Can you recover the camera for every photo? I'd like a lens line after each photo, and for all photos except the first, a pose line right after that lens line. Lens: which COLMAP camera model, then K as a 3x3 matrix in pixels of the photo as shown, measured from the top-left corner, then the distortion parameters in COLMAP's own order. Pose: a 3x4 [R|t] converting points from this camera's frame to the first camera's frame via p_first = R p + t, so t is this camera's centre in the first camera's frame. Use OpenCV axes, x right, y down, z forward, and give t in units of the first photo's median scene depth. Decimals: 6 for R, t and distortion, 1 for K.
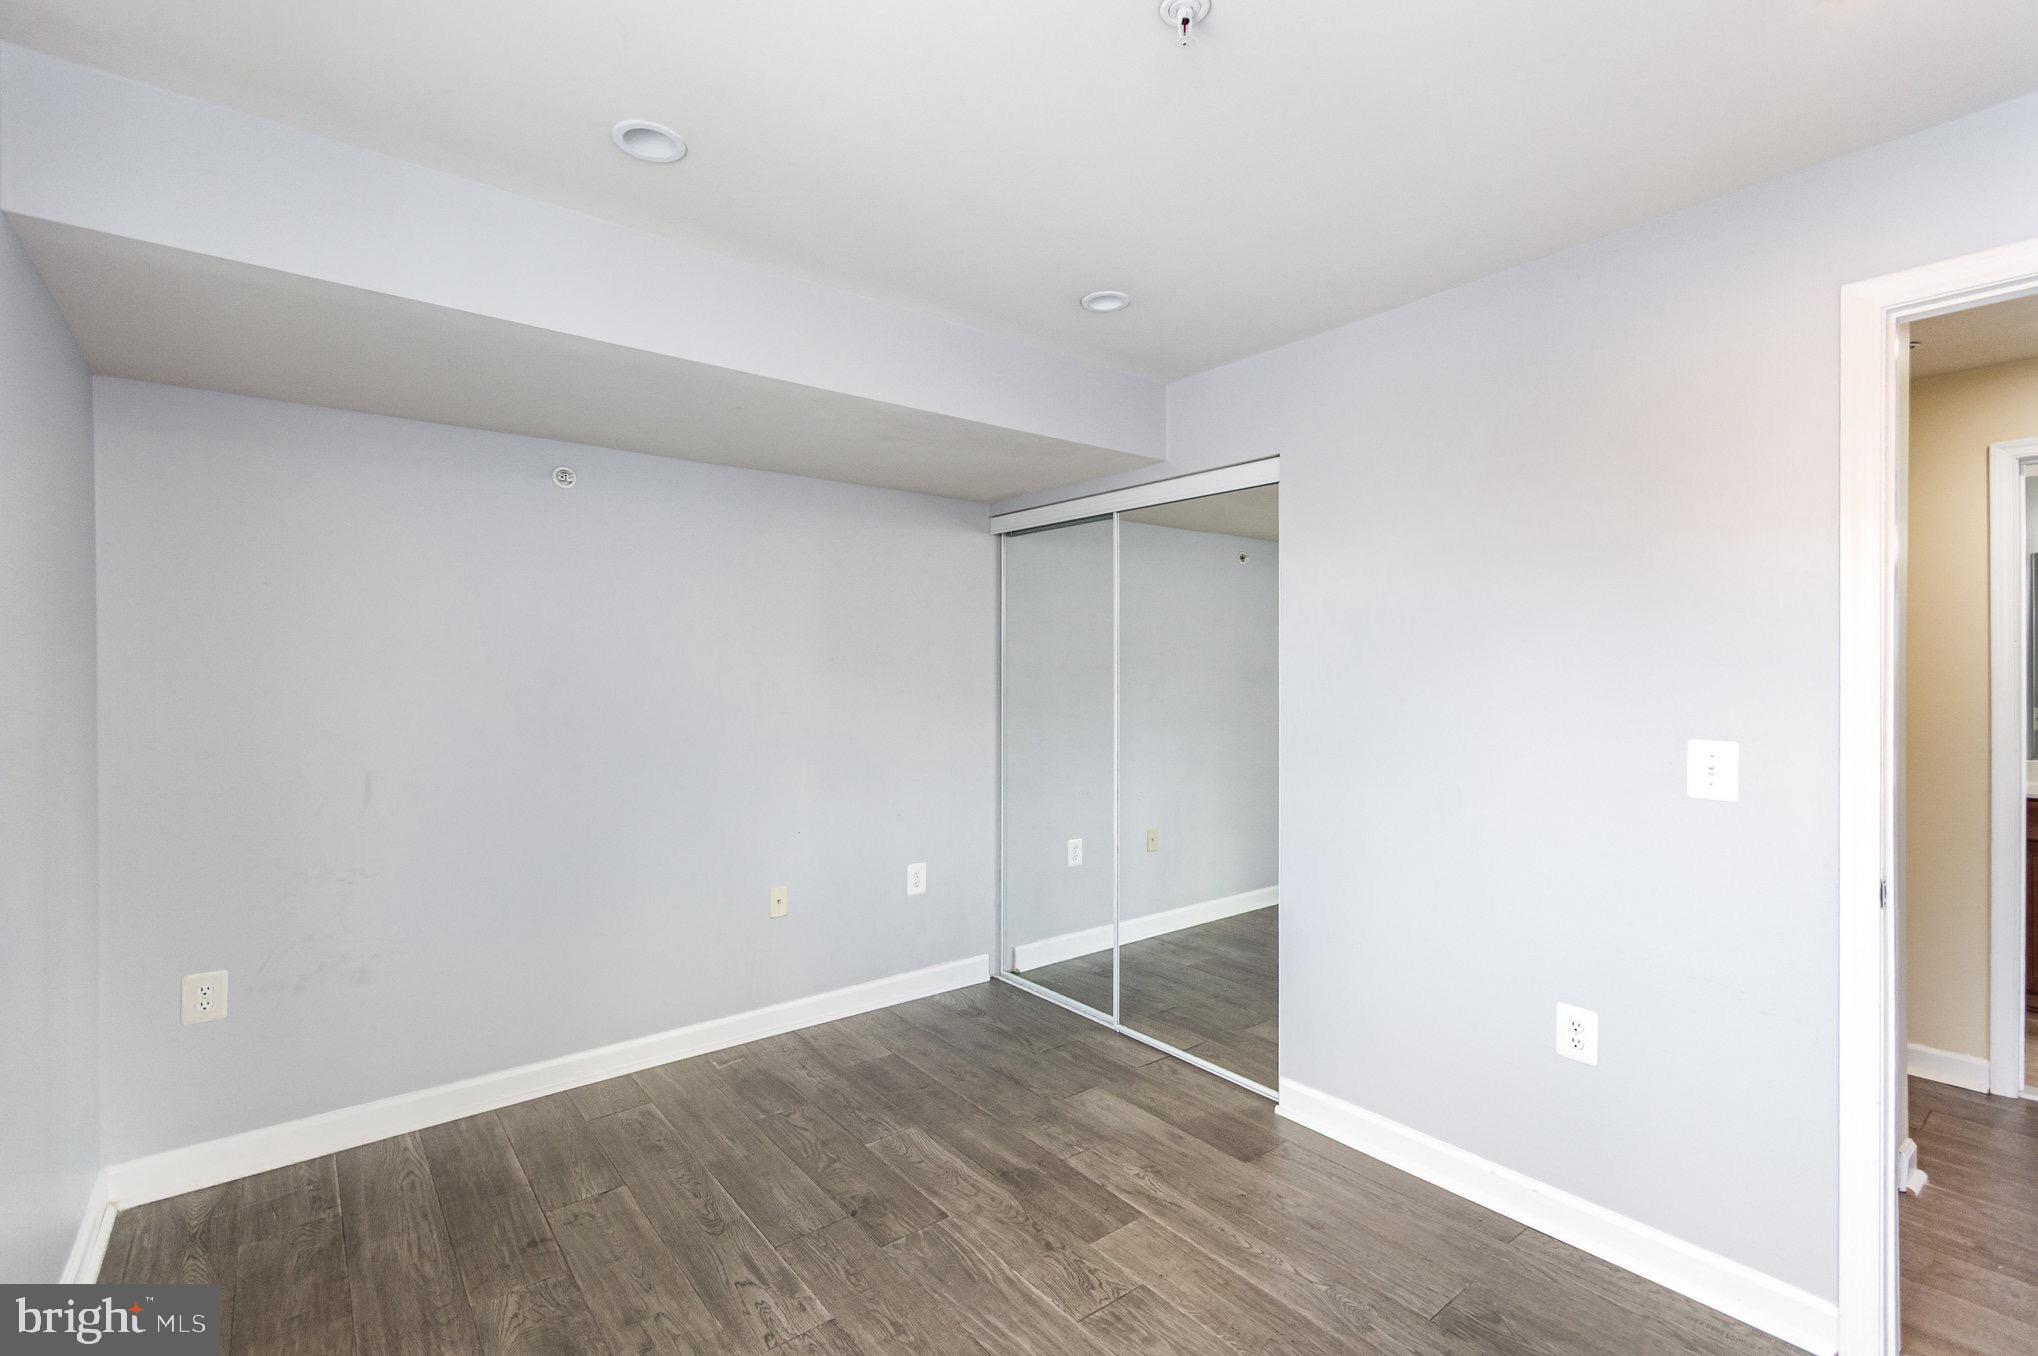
lens RADIAL K [[917.9, 0, 1015.4], [0, 917.9, 672.0], [0, 0, 1]] dist [0.002005, 0.000625]
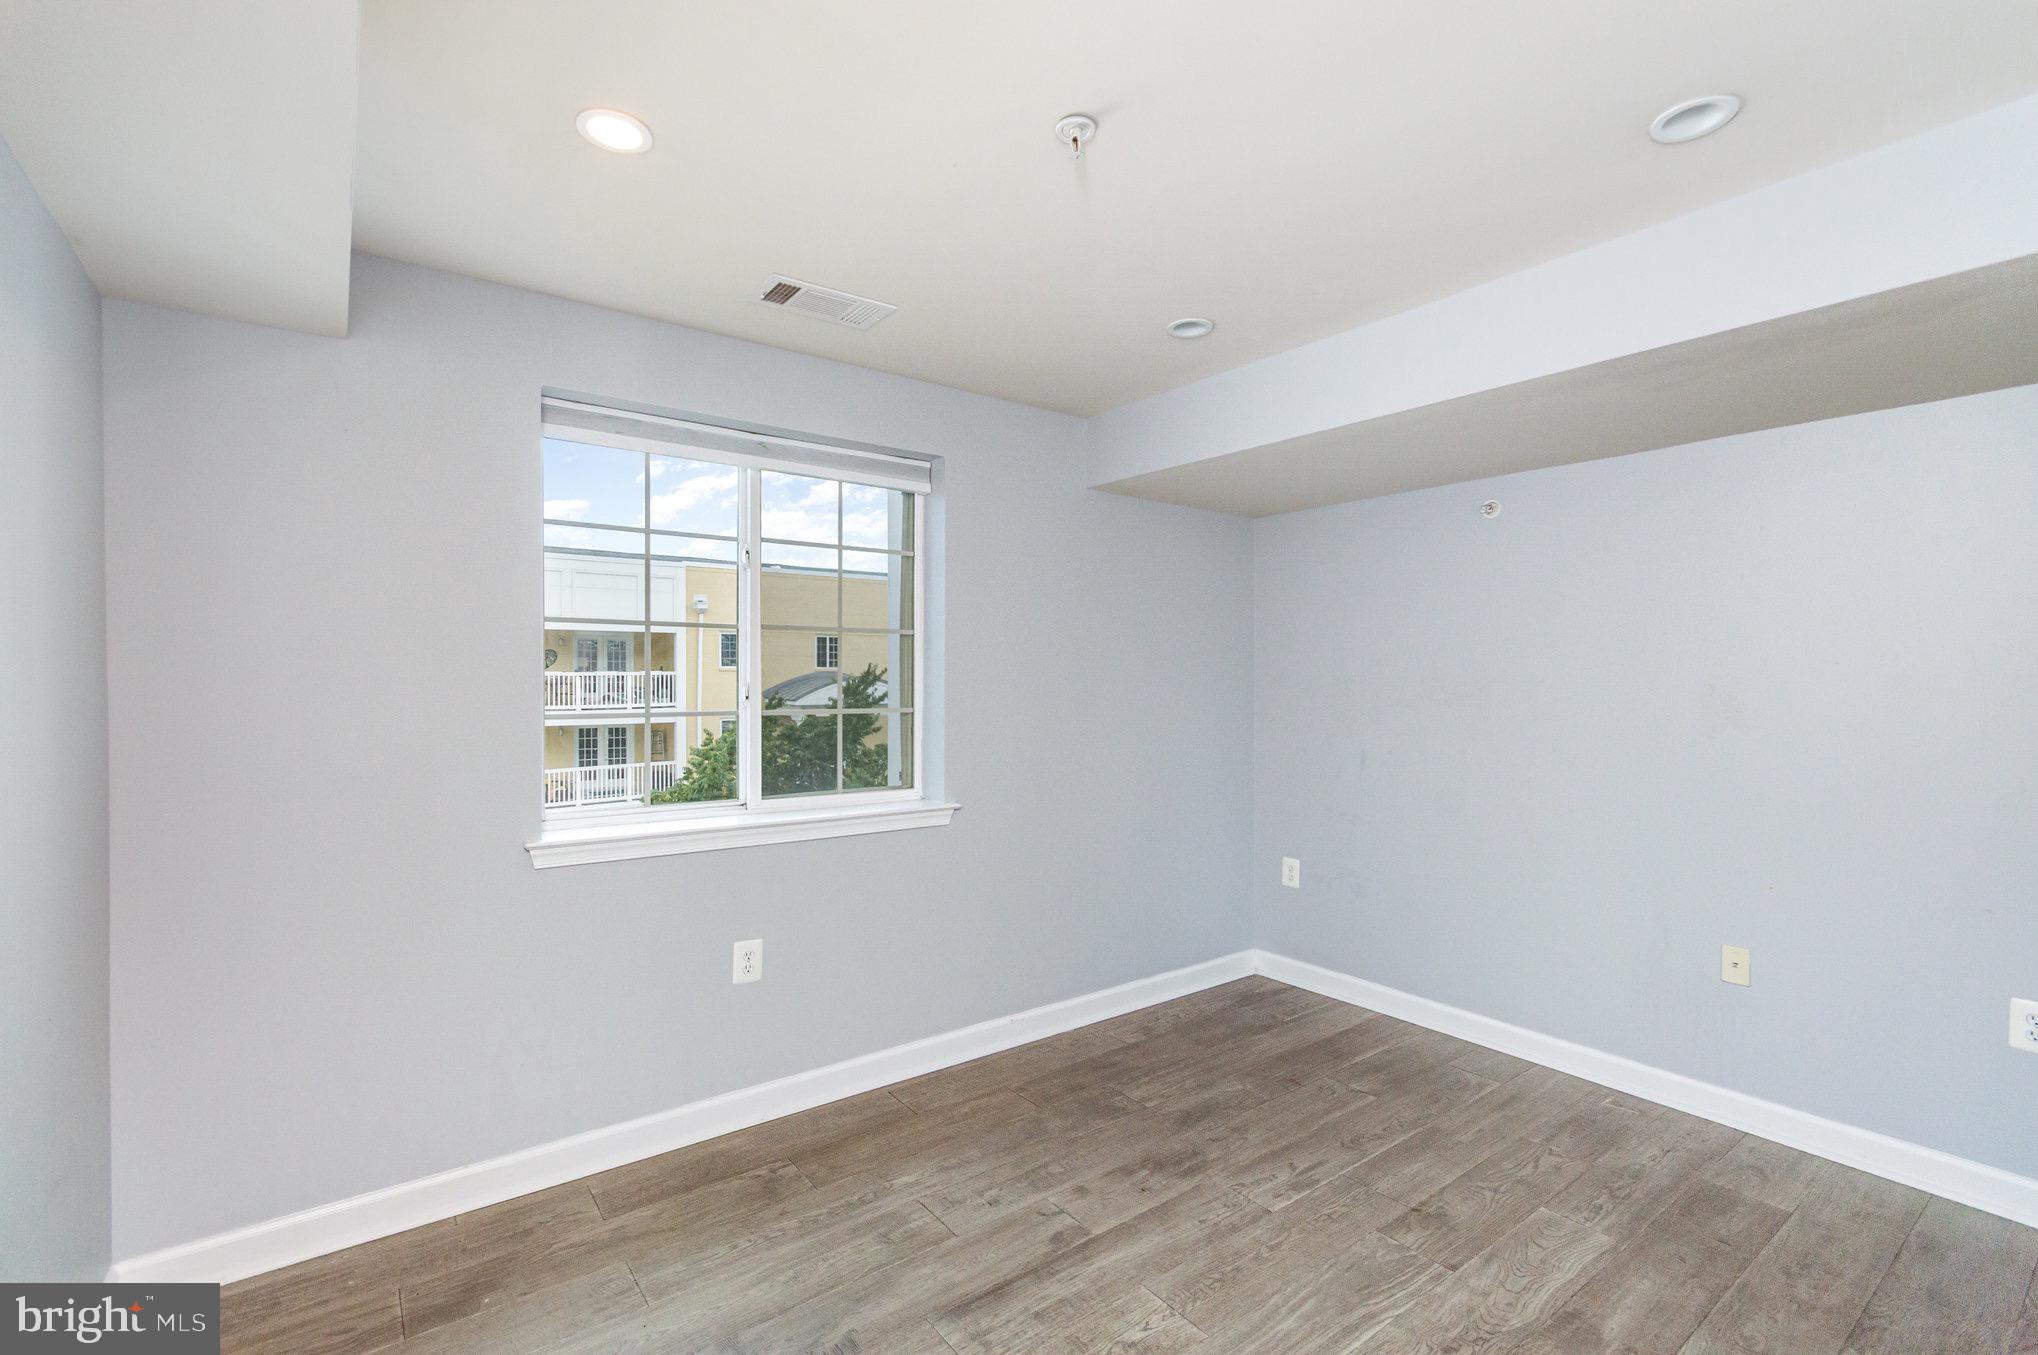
lens RADIAL K [[917.9, 0, 1015.6], [0, 917.9, 684.2], [0, 0, 1]] dist [0.002005, 0.000625]
pose [[-0.043485, 0.006670, -0.999032, 0.817018], [-0.003676, 0.999970, 0.006836, 0.000042], [0.999047, 0.003970, -0.043459, 0.568766]]
